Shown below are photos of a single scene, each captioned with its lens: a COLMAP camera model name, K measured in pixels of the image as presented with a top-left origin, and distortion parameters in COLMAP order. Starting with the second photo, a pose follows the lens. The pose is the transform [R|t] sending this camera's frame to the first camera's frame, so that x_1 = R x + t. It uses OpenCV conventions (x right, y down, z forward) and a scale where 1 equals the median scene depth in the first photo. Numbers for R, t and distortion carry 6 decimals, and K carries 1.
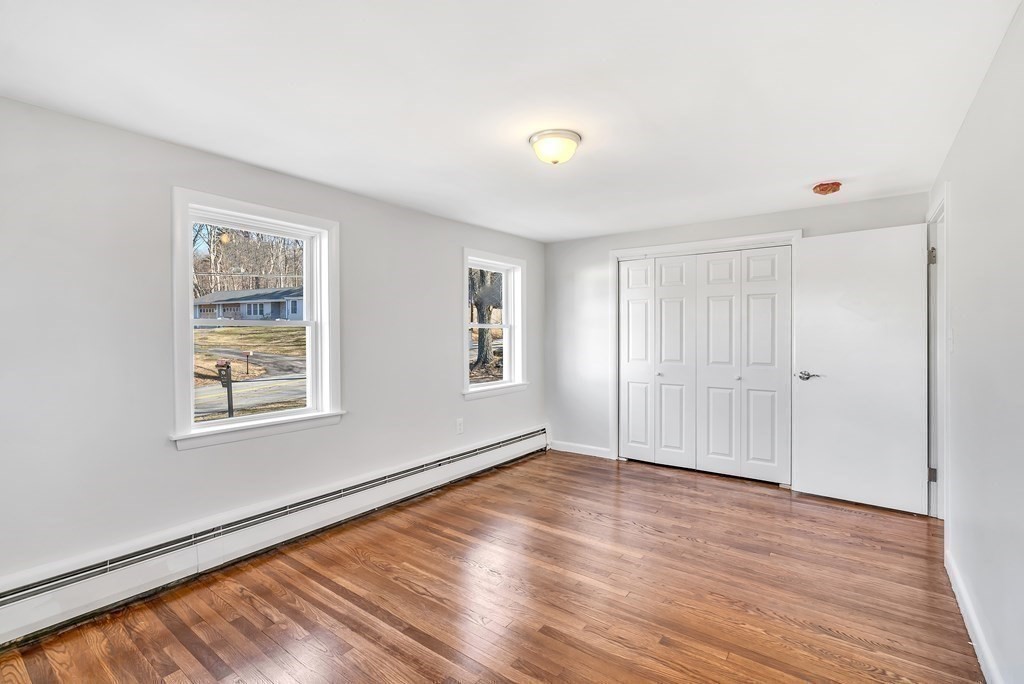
lens RADIAL K [[474.8, 0, 514.2], [0, 474.8, 343.0], [0, 0, 1]] dist [-0.000911, 0.000253]
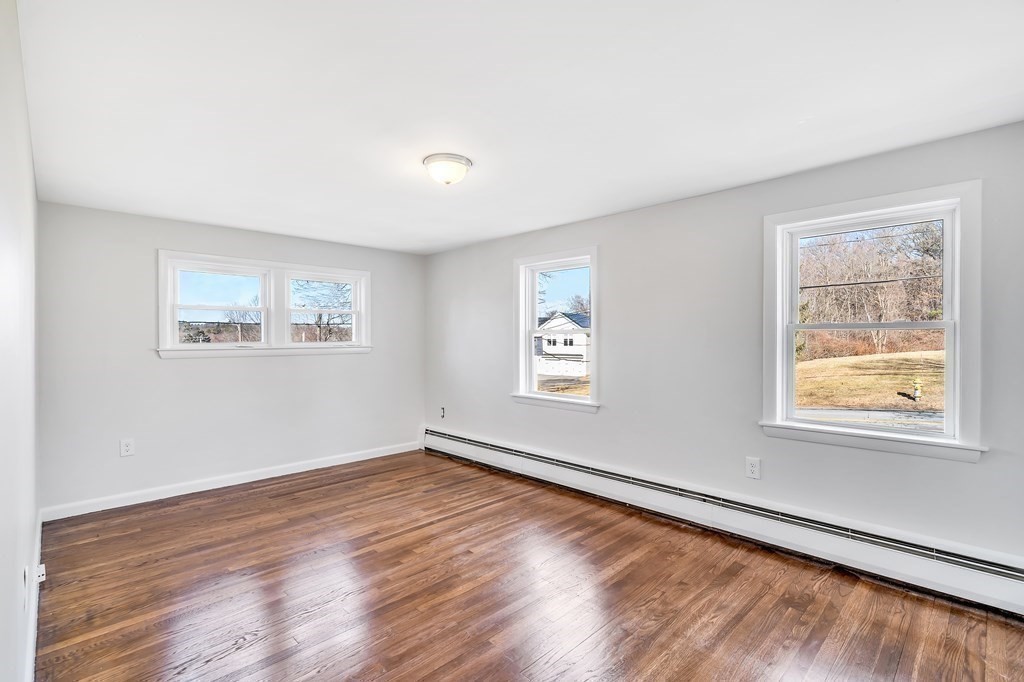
lens RADIAL K [[474.8, 0, 514.2], [0, 474.8, 342.0], [0, 0, 1]] dist [-0.000911, 0.000253]
pose [[-0.166808, 0.008352, -0.985954, 0.839362], [-0.015273, 0.999822, 0.011053, -0.022455], [0.985871, 0.016903, -0.166650, 0.976787]]
